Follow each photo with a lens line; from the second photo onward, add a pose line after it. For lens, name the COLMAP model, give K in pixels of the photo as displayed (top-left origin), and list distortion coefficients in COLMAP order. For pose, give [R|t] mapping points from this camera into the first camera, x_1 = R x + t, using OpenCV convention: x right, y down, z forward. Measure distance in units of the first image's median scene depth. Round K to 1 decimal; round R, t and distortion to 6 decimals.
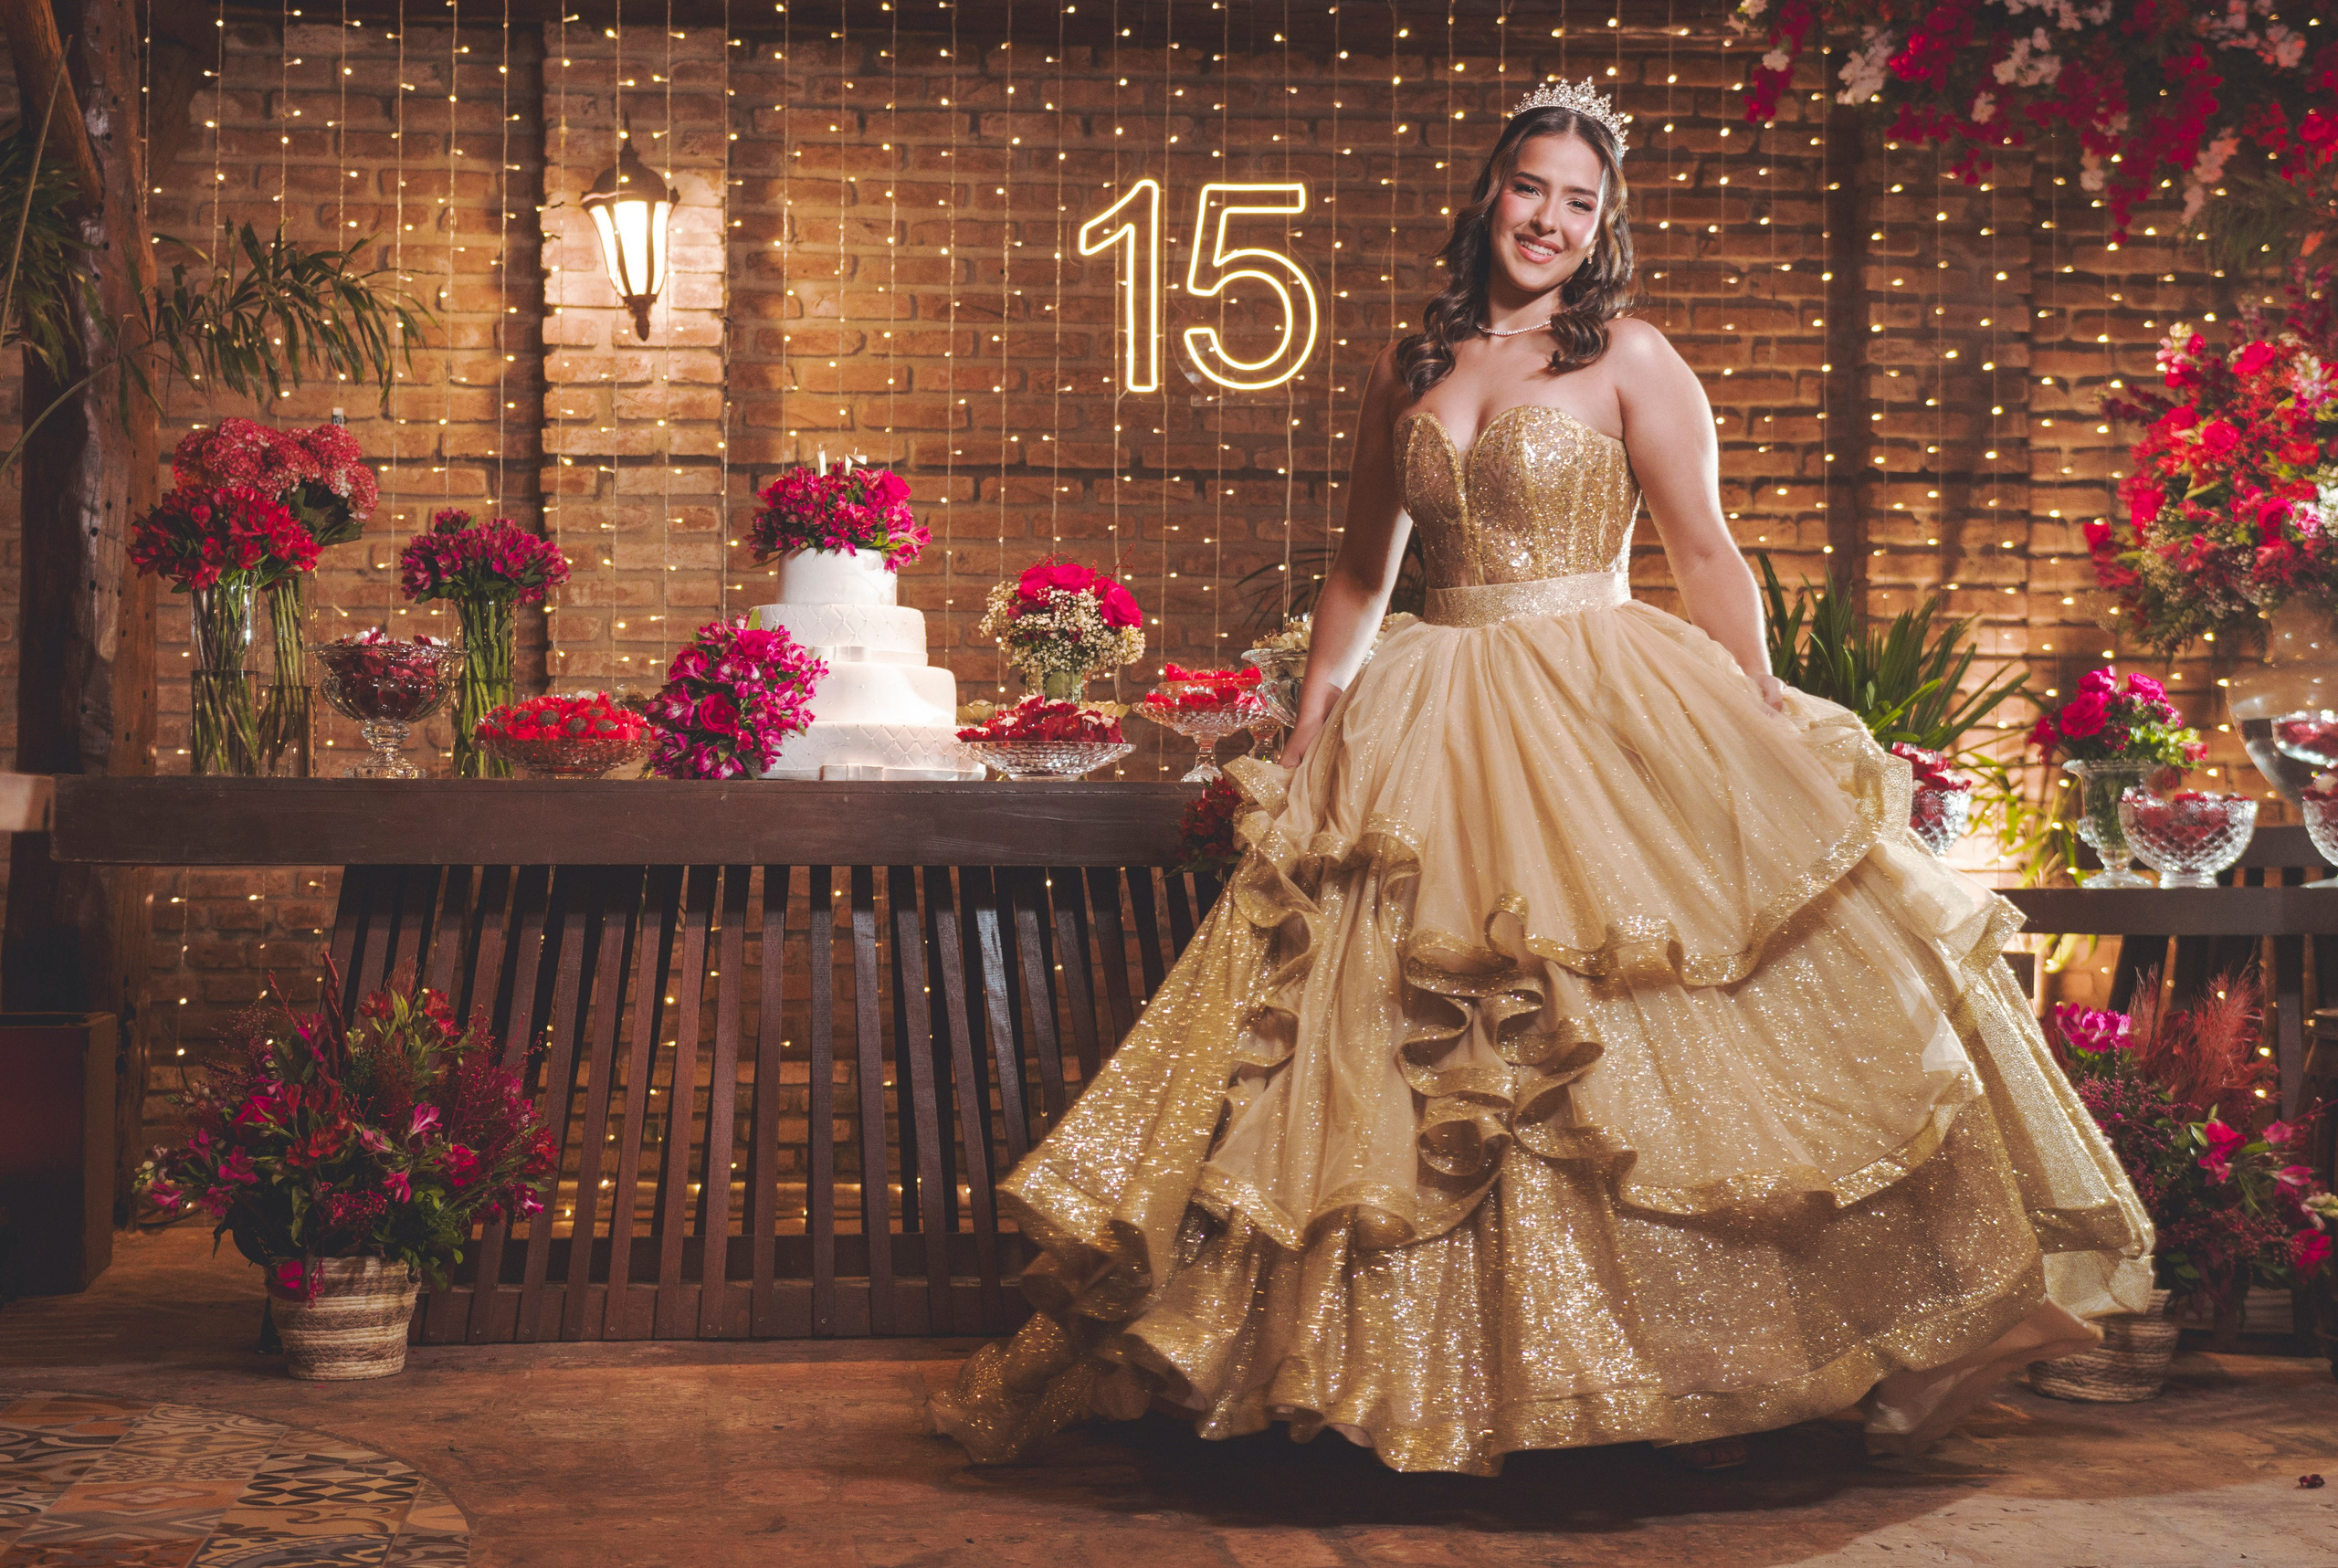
lens RADIAL K [[3776.5, 0, 1169.0], [0, 3776.5, 784.0], [0, 0, 1]] dist [0.005011, -0.017885]
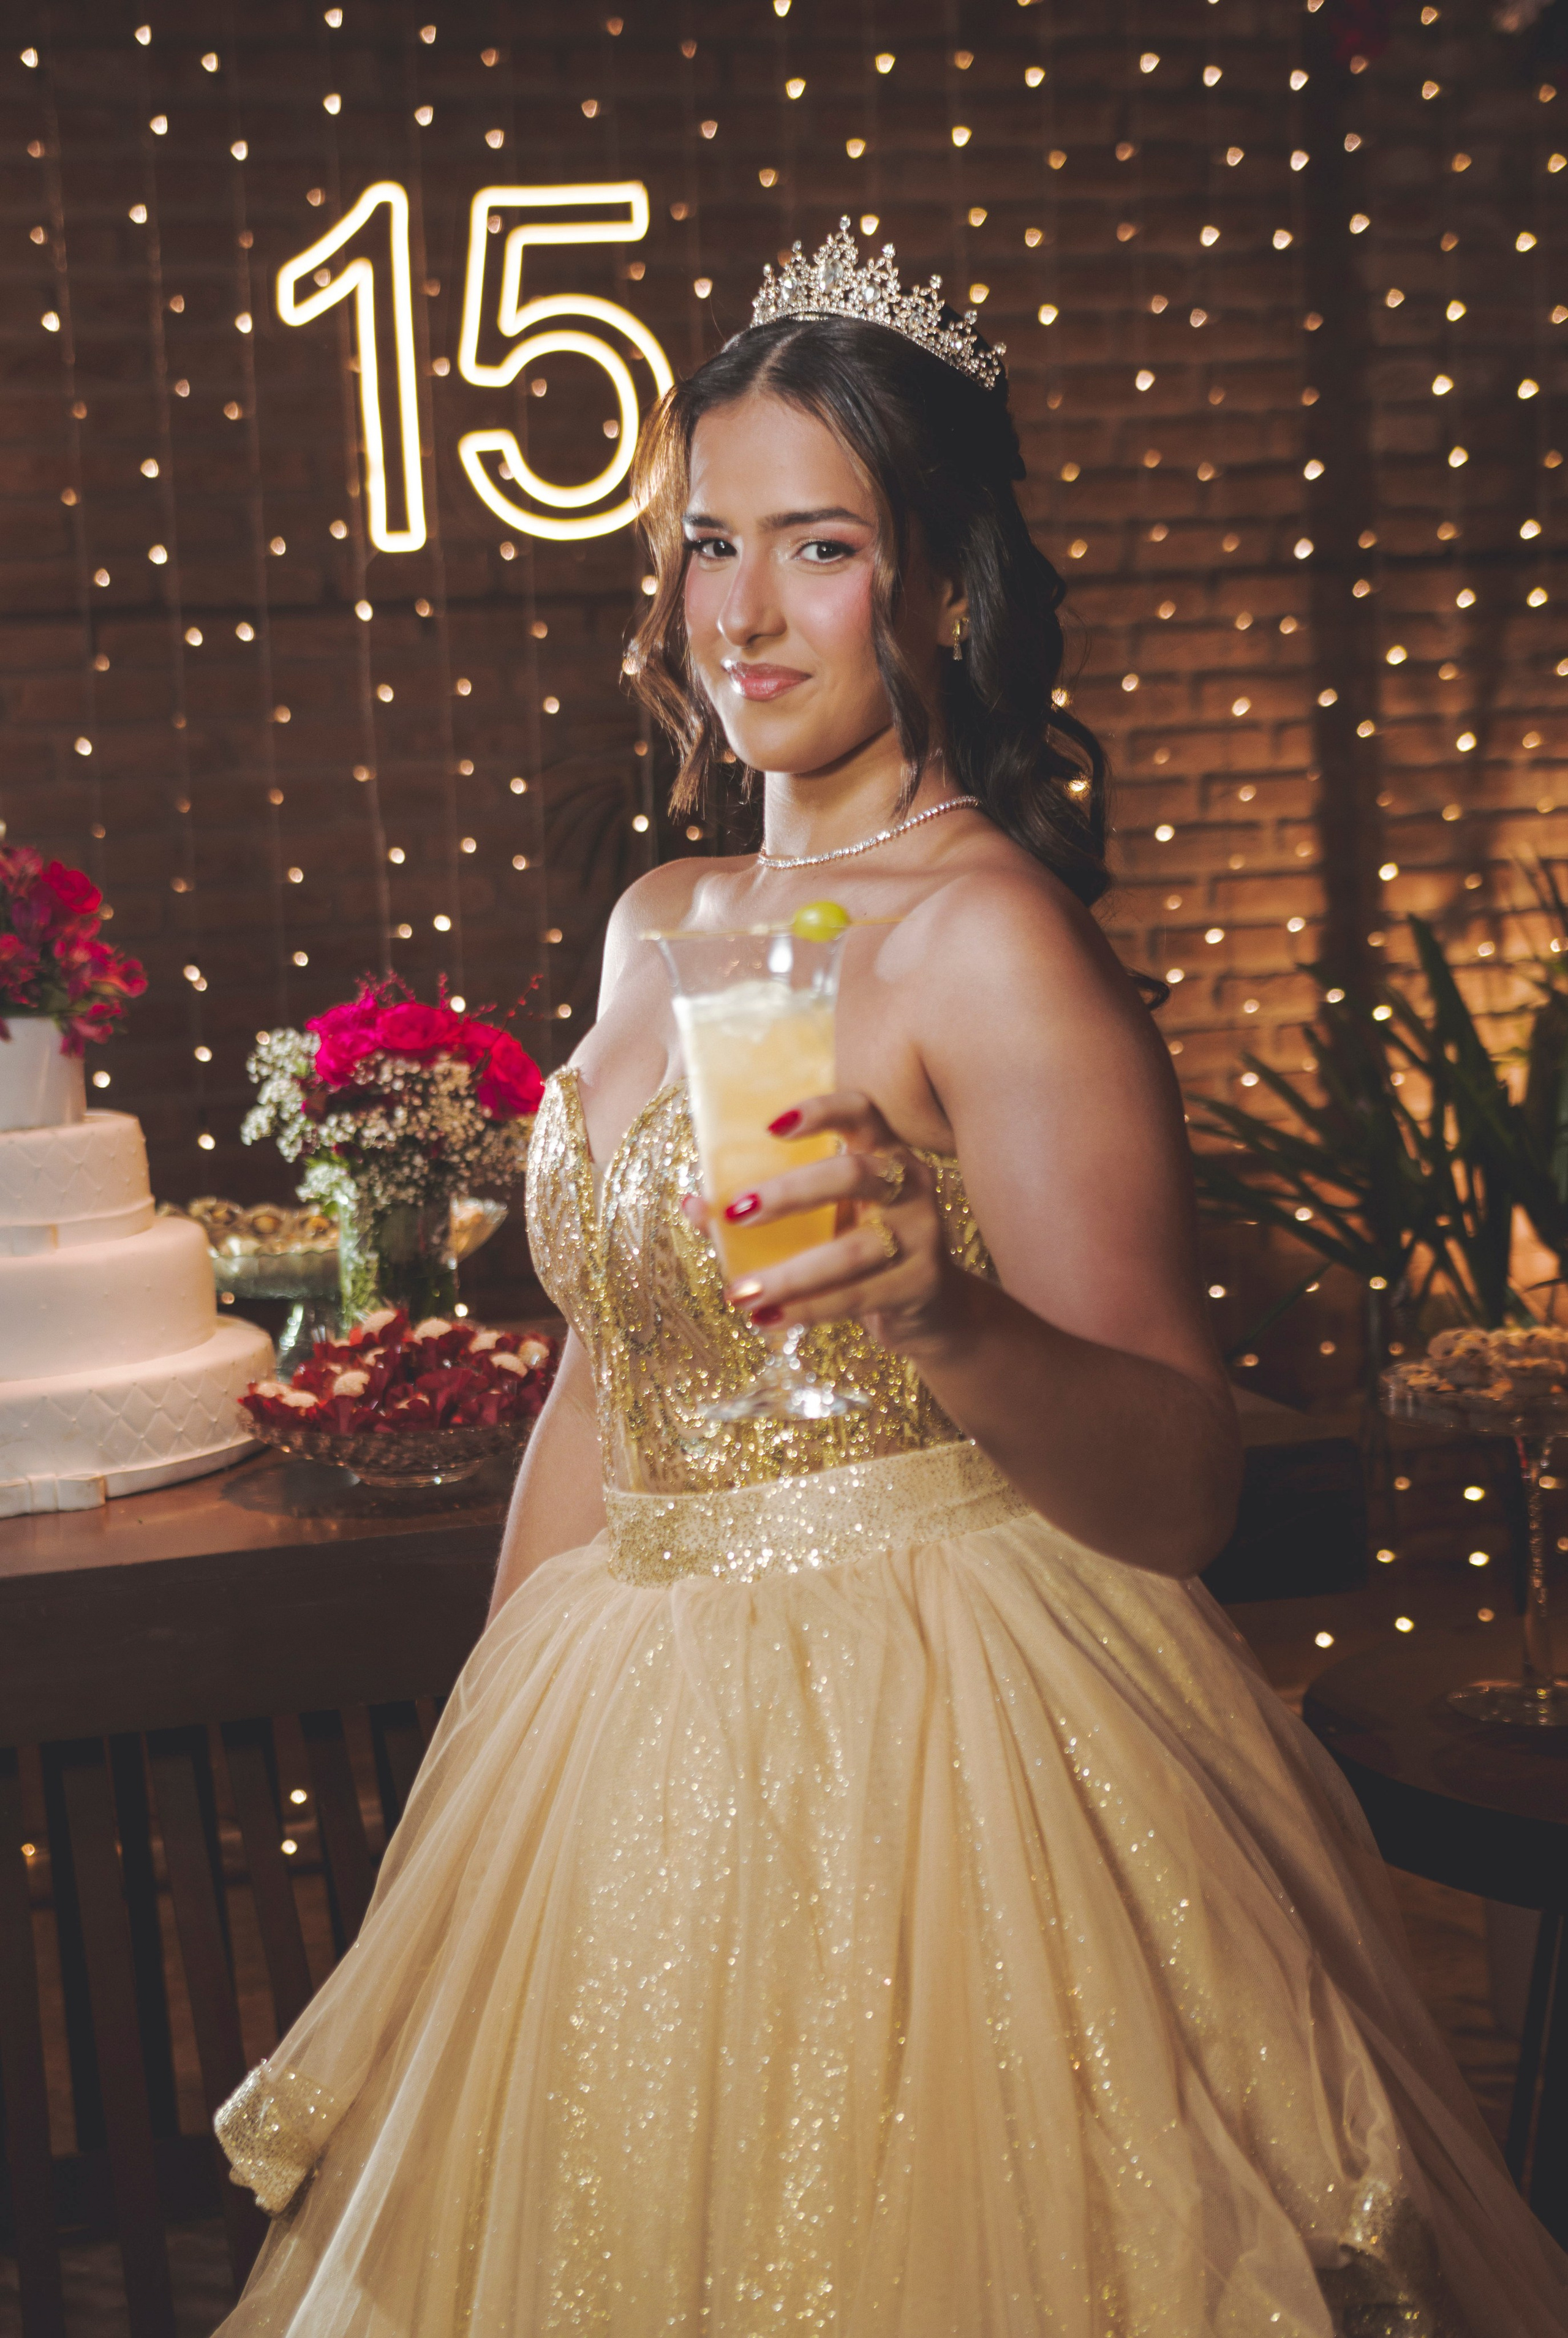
lens RADIAL K [[3776.6, 0, 784.0], [0, 3776.6, 1169.0], [0, 0, 1]] dist [0.005011, -0.017885]
pose [[0.985771, -0.067449, 0.153966, -0.045963], [0.046403, 0.989565, 0.136414, -0.083794], [-0.161560, -0.127328, 0.978614, 0.376898]]
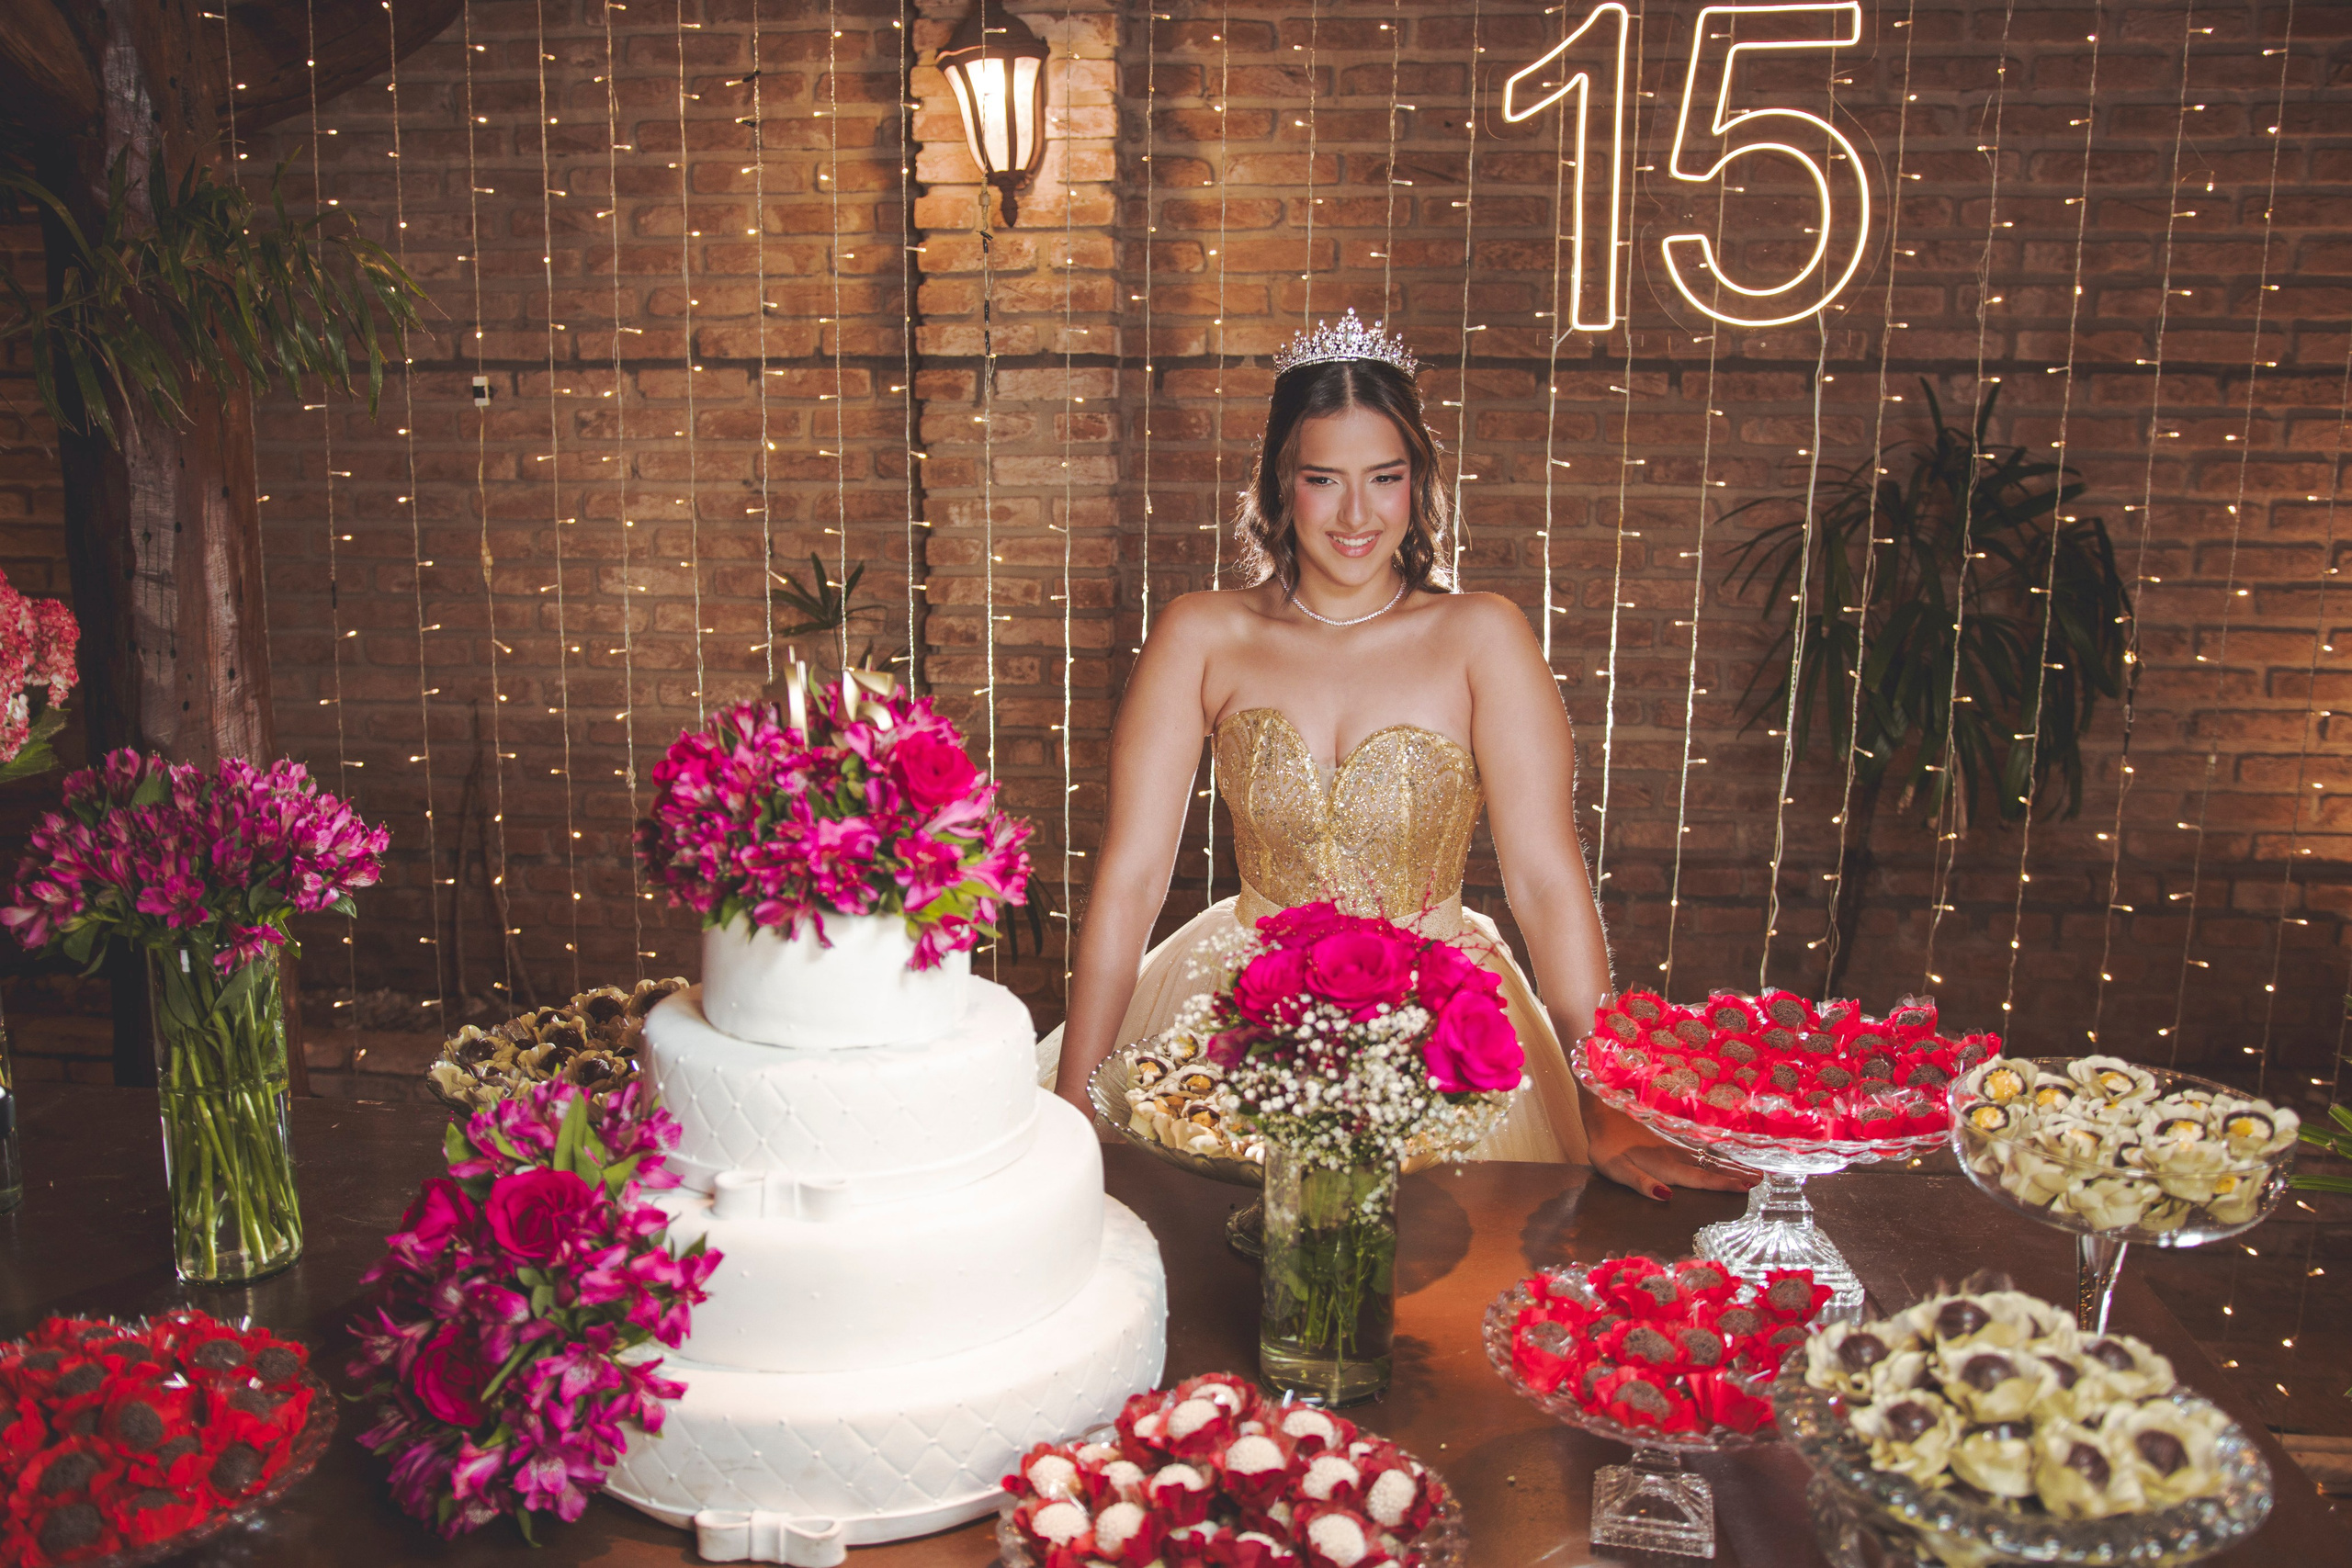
lens RADIAL K [[2011.7, 0, 1134.2], [0, 2011.7, 783.2], [0, 0, 1]] dist [-0.067333, 0.011961]
pose [[0.969368, 0.045058, -0.241443, 0.003086], [0.005399, 0.978882, 0.204355, -0.097459], [0.245552, -0.199398, 0.948654, 0.623199]]
